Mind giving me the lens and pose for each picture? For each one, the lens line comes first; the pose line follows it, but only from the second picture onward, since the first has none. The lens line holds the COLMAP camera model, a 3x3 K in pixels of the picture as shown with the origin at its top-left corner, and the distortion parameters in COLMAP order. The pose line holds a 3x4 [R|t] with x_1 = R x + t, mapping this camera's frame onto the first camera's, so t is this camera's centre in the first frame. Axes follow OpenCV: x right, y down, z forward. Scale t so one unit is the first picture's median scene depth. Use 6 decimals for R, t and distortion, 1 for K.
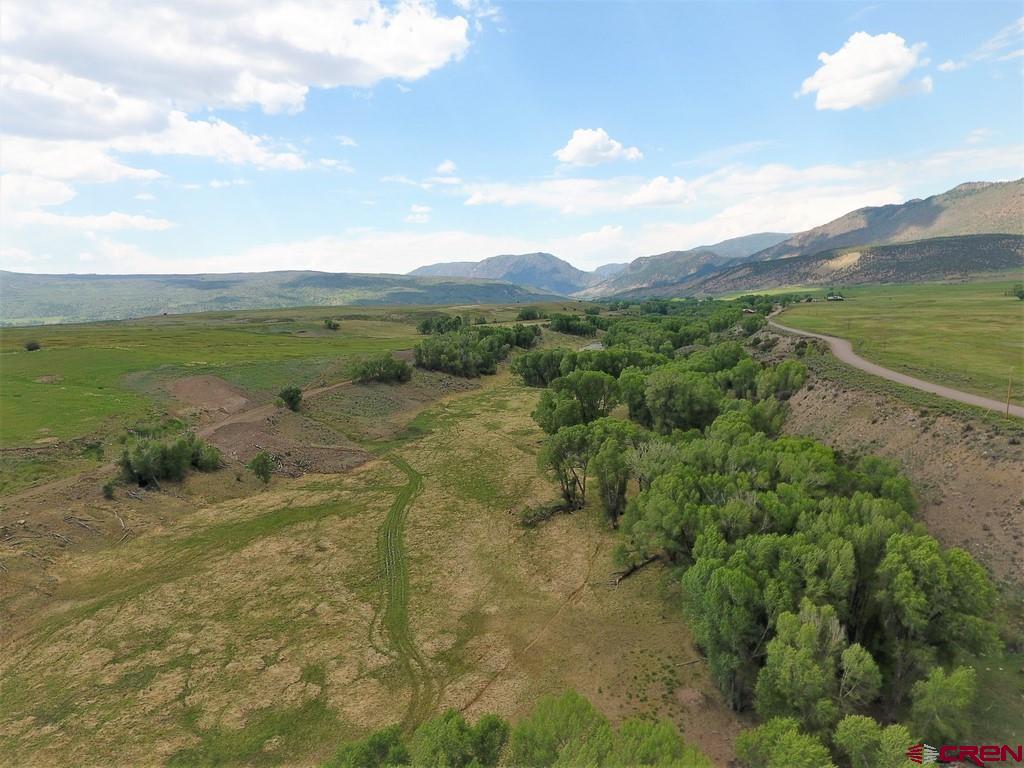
lens RADIAL K [[652.3, 0, 534.6], [0, 652.3, 381.3], [0, 0, 1]] dist [0.001578, 0.001424]
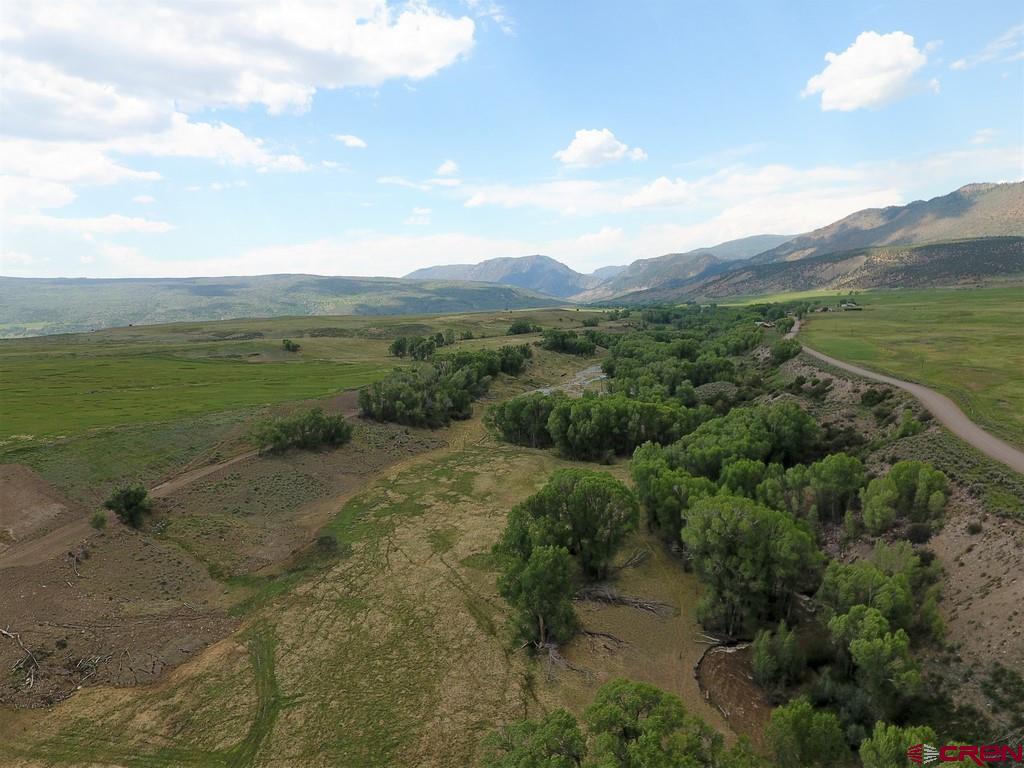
lens RADIAL K [[586.6, 0, 508.1], [0, 586.6, 384.4], [0, 0, 1]] dist [0.001444, 0.000055]
pose [[0.998784, 0.013887, -0.047295, 0.016056], [-0.012446, 0.999453, 0.030637, -0.059631], [0.047695, -0.030011, 0.998411, 0.217727]]
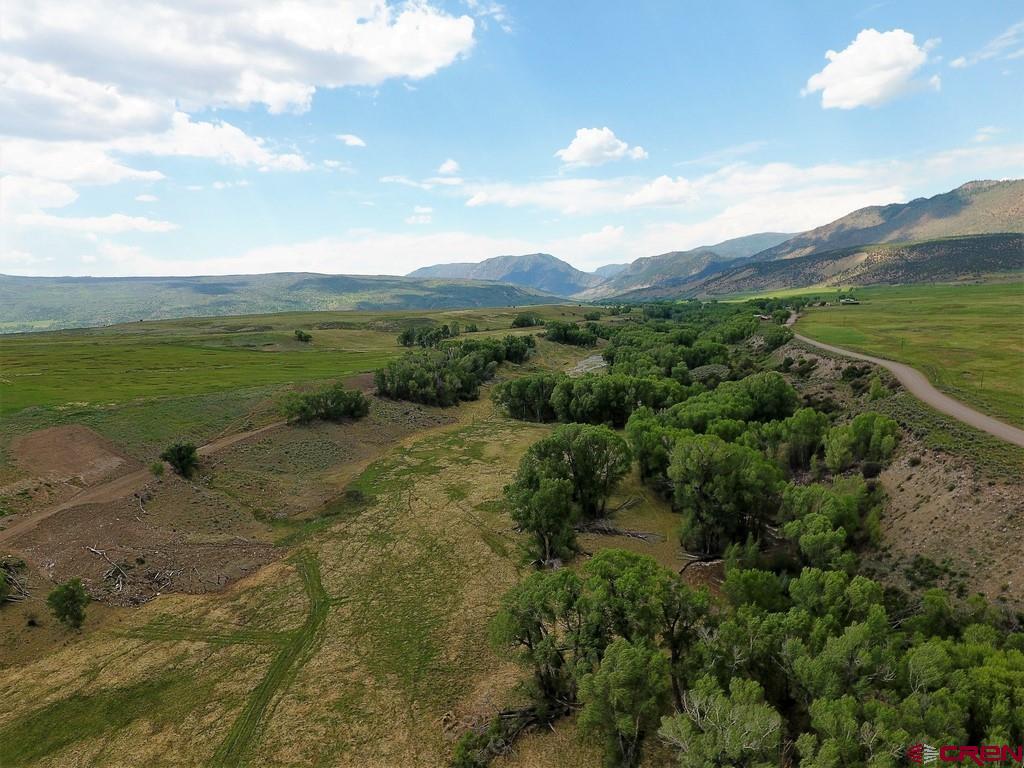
lens RADIAL K [[600.9, 0, 514.4], [0, 600.9, 386.4], [0, 0, 1]] dist [0.001841, 0.000216]
pose [[0.999176, 0.007292, -0.039935, 0.014999], [-0.006280, 0.999657, 0.025410, -0.038072], [0.040107, -0.025138, 0.998879, 0.169119]]
